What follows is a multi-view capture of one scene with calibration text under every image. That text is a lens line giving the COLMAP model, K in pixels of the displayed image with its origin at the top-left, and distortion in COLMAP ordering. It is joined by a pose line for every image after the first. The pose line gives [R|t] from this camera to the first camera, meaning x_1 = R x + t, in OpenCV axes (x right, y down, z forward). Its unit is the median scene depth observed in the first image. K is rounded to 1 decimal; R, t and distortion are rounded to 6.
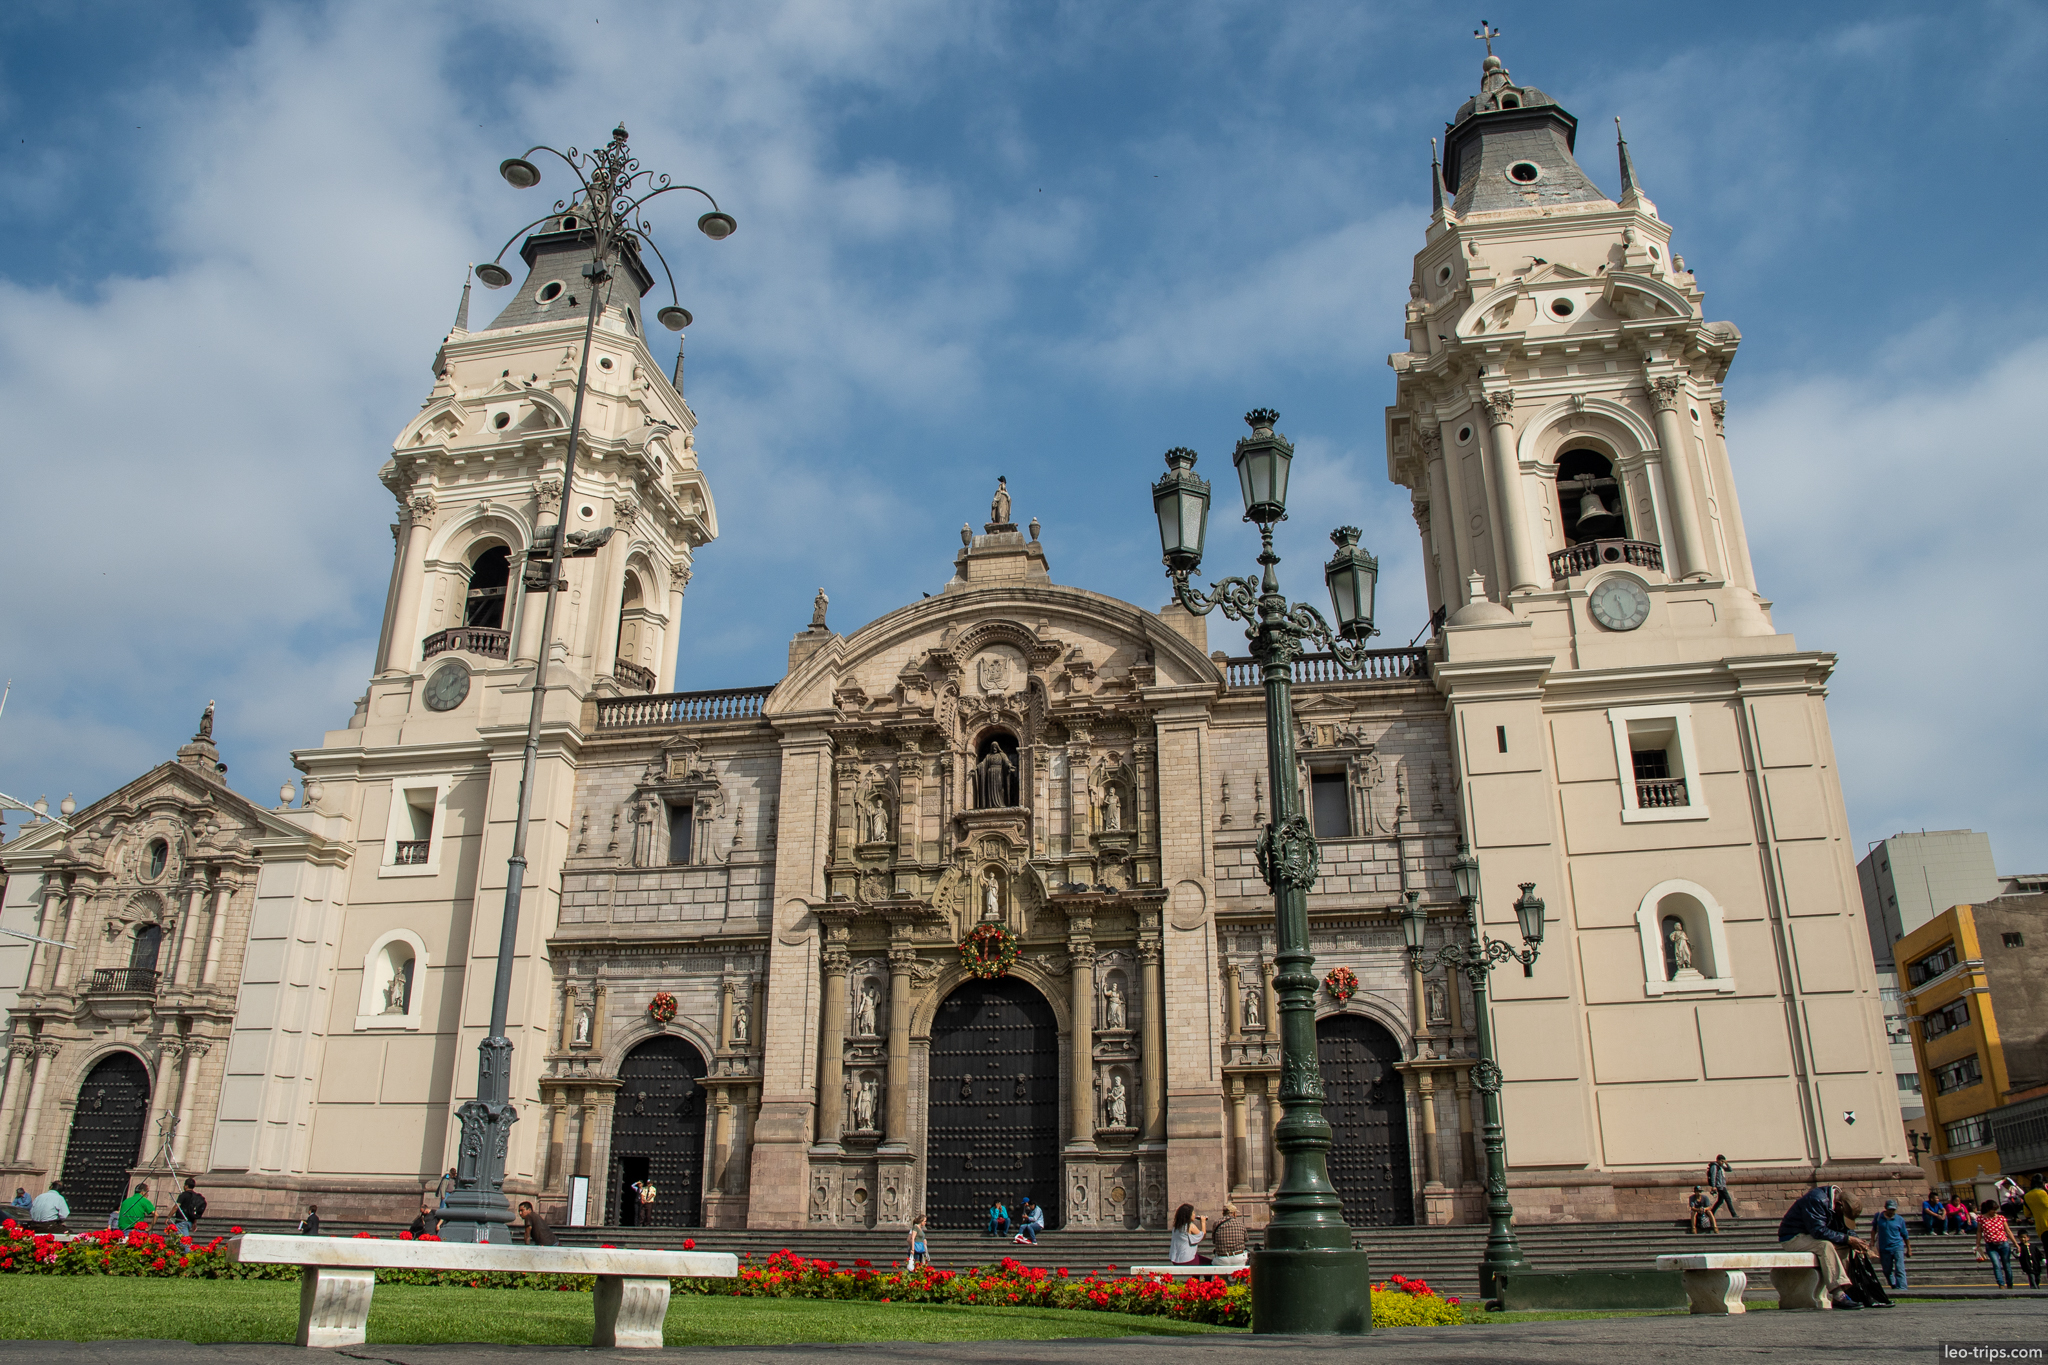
lens RADIAL K [[1495.6, 0, 1024.0], [0, 1495.6, 682.5], [0, 0, 1]] dist [-0.090187, 0.005166]
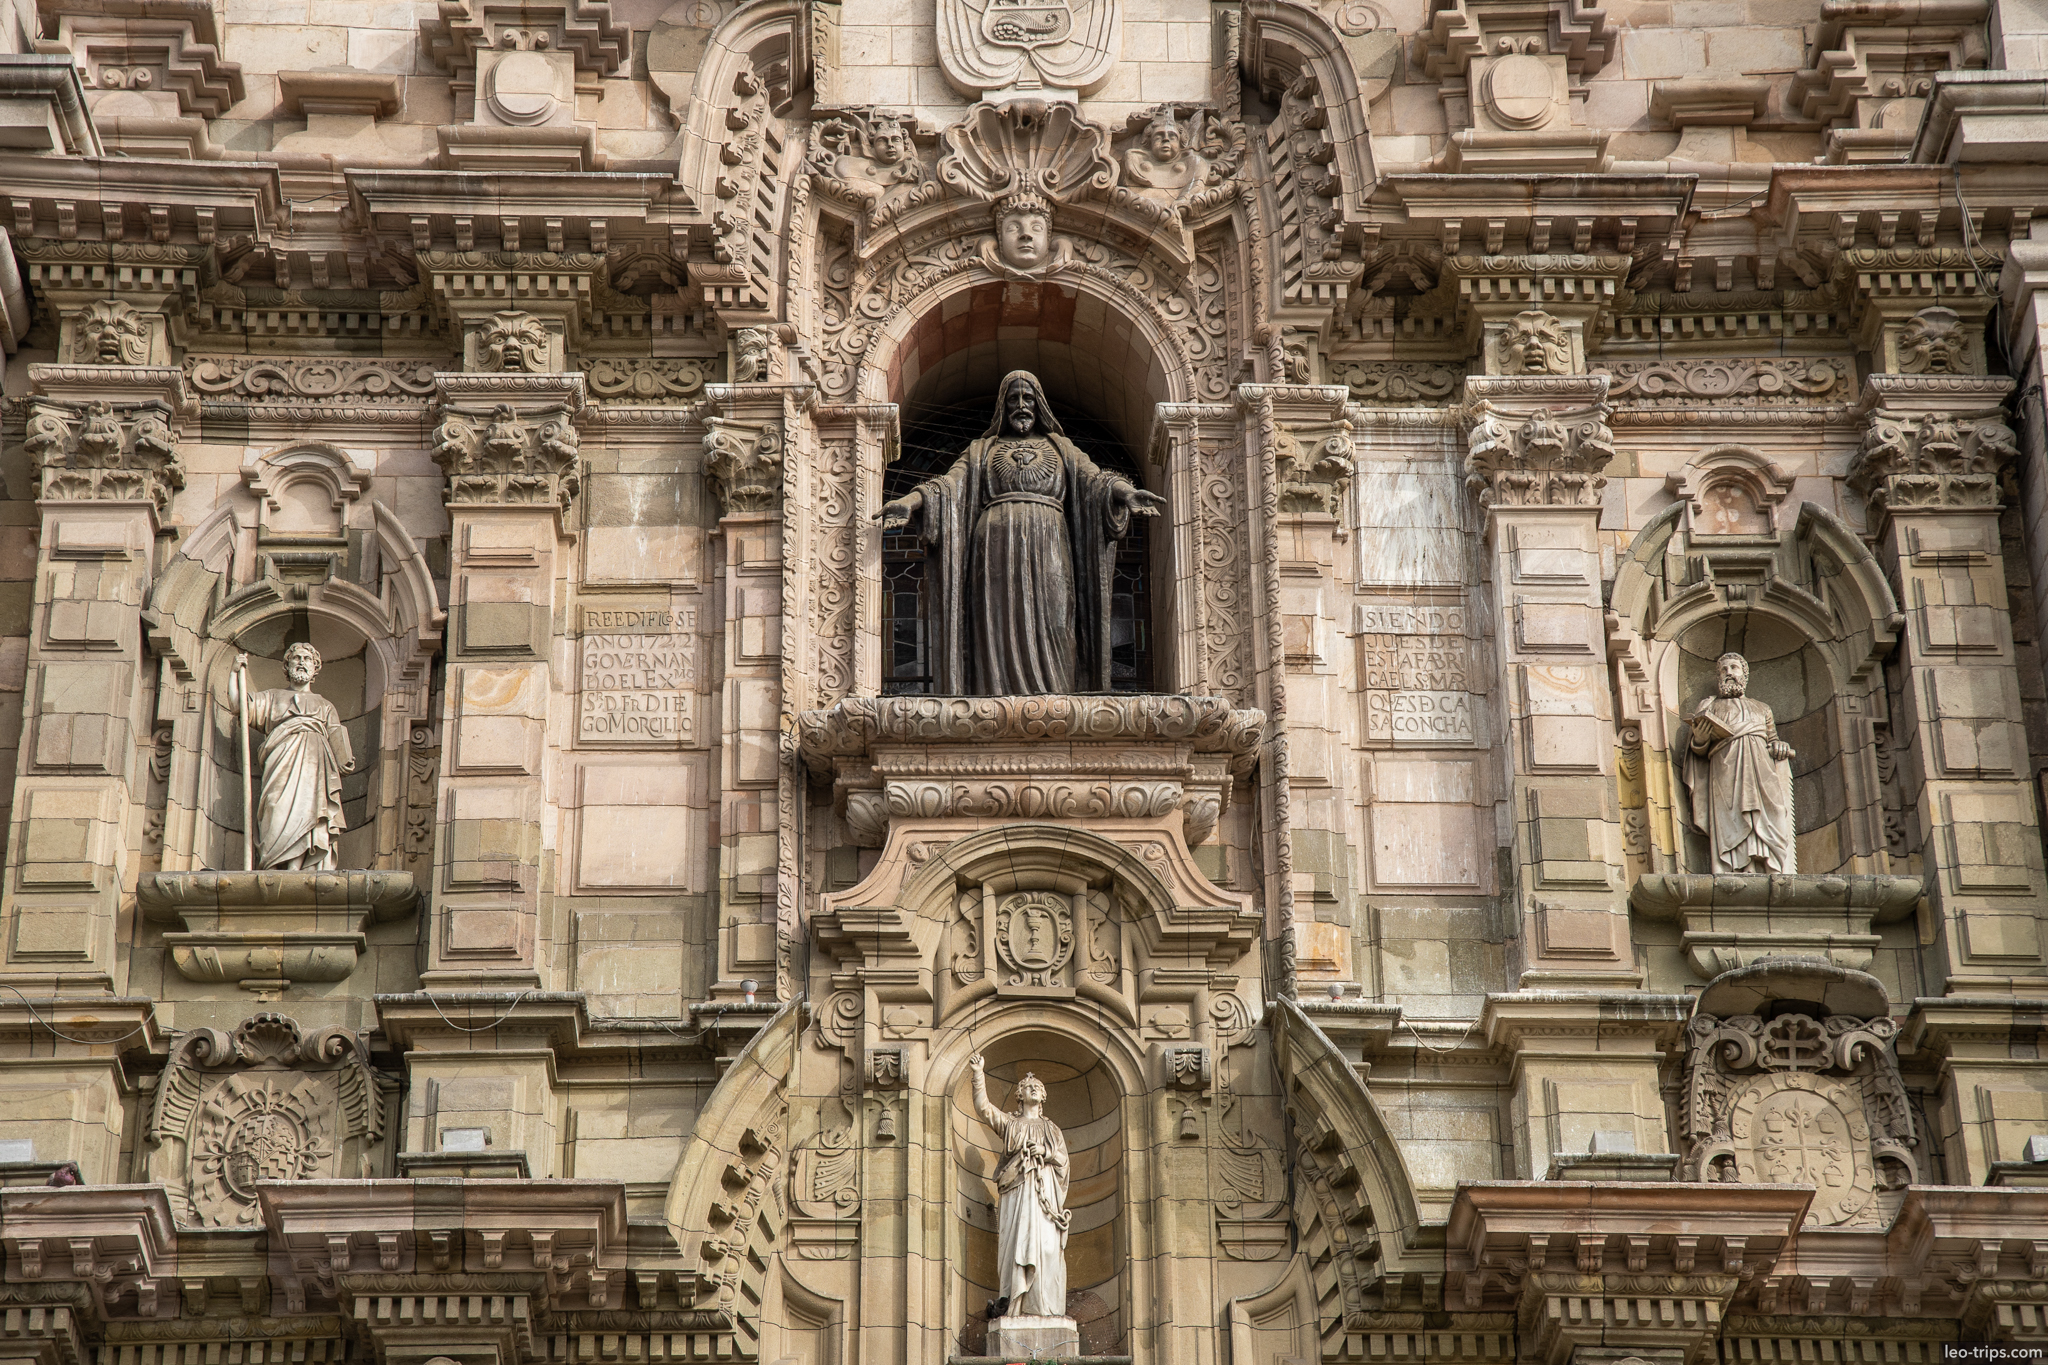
lens RADIAL K [[4921.7, 0, 1024.0], [0, 4921.7, 682.5], [0, 0, 1]] dist [0.631760, 0.159412]
pose [[0.977481, 0.092388, 0.189722, -0.124258], [-0.061085, 0.984454, -0.164676, 0.169440], [-0.201987, 0.149379, 0.967929, 0.468191]]
